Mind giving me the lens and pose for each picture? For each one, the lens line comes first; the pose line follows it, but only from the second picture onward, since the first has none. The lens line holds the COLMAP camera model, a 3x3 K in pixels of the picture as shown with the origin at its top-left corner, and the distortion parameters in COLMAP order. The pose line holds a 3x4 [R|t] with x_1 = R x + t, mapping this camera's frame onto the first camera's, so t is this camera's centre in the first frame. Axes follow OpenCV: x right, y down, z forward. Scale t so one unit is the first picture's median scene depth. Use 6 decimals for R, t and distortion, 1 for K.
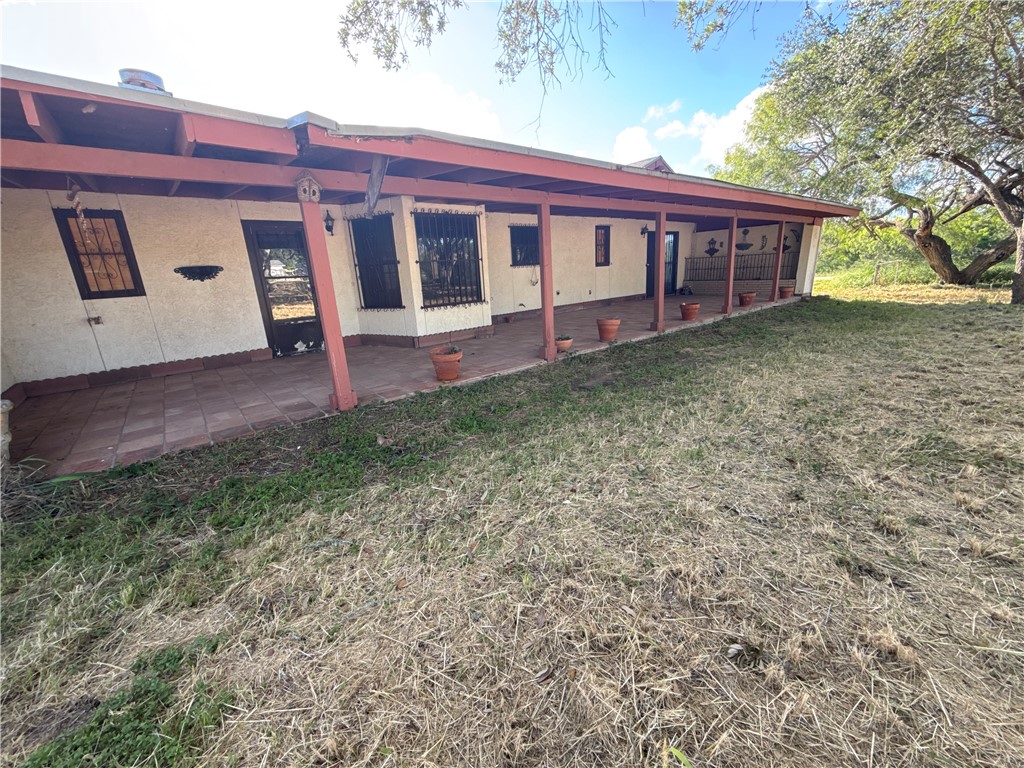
lens RADIAL K [[409.0, 0, 512.0], [0, 409.0, 384.0], [0, 0, 1]] dist [0.001894, -0.000066]
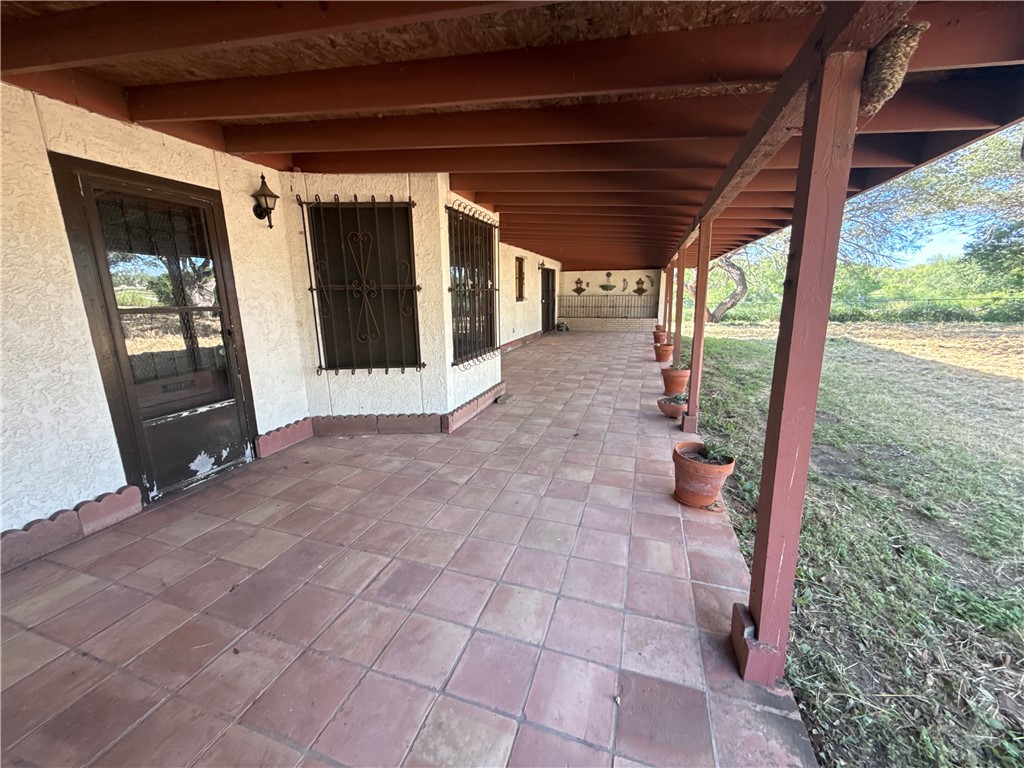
lens RADIAL K [[409.0, 0, 512.0], [0, 409.0, 384.0], [0, 0, 1]] dist [0.001894, -0.000066]
pose [[0.841449, -0.074329, 0.535200, -0.466852], [0.112983, 0.992801, -0.039752, -0.122823], [-0.528392, 0.093917, 0.843790, 0.443526]]
